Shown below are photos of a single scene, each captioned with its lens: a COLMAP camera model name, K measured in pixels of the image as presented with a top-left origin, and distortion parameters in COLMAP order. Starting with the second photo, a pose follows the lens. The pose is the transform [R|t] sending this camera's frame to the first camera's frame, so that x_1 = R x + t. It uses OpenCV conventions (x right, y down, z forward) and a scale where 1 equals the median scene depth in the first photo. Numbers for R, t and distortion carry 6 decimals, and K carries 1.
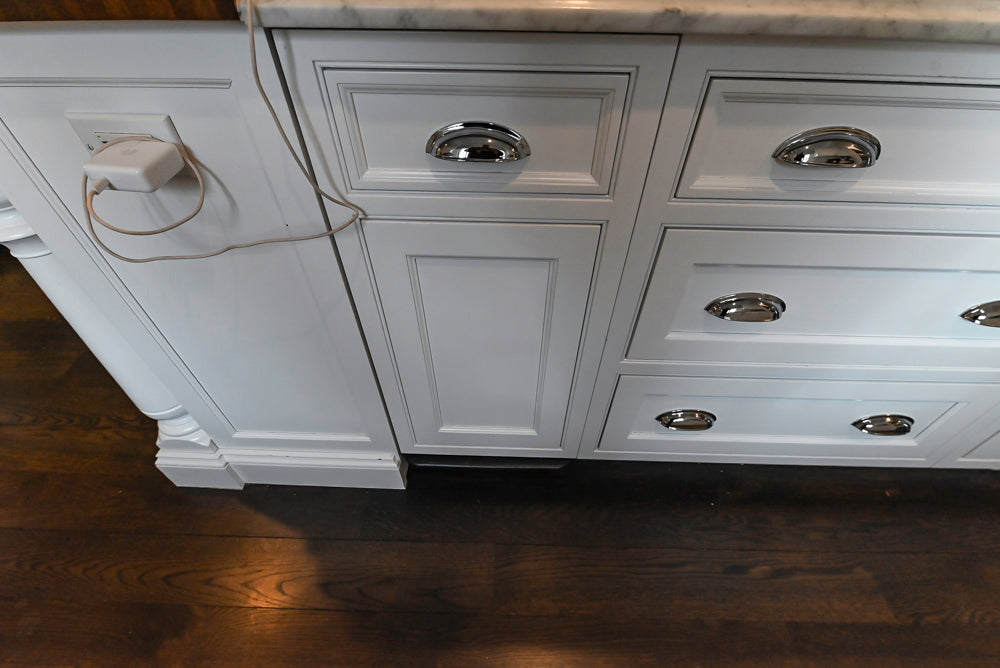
lens RADIAL K [[428.8, 0, 500.2], [0, 428.8, 330.0], [0, 0, 1]] dist [0.003486, -0.009434]
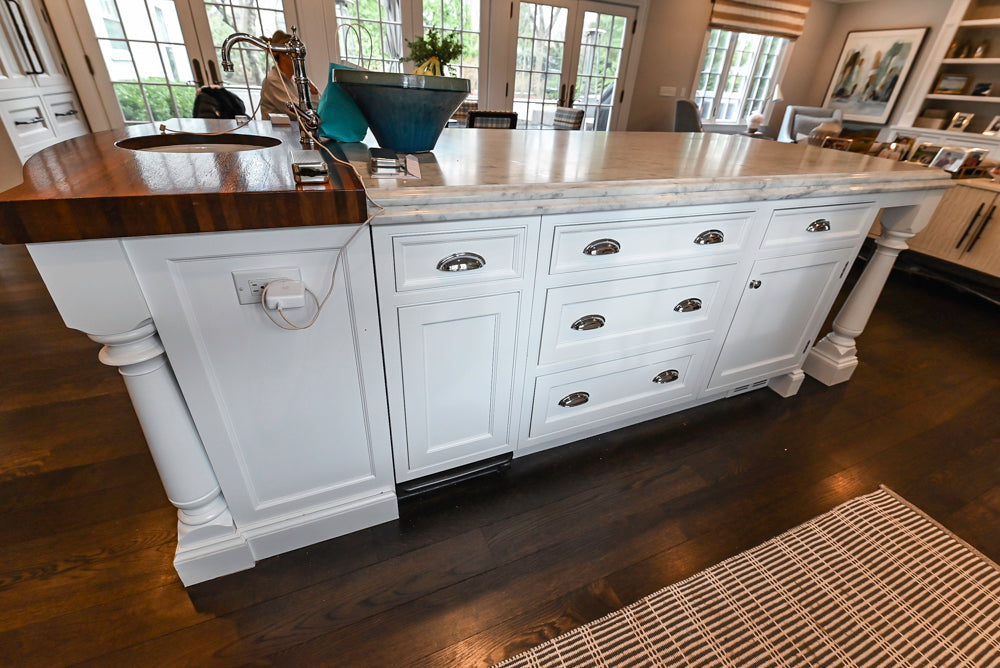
lens RADIAL K [[426.3, 0, 504.8], [0, 426.3, 322.6], [0, 0, 1]] dist [0.000631, -0.004458]
pose [[0.908900, -0.165163, 0.382912, -0.378498], [0.247427, 0.952720, -0.176365, 0.139336], [-0.335679, 0.255041, 0.906793, -0.467305]]
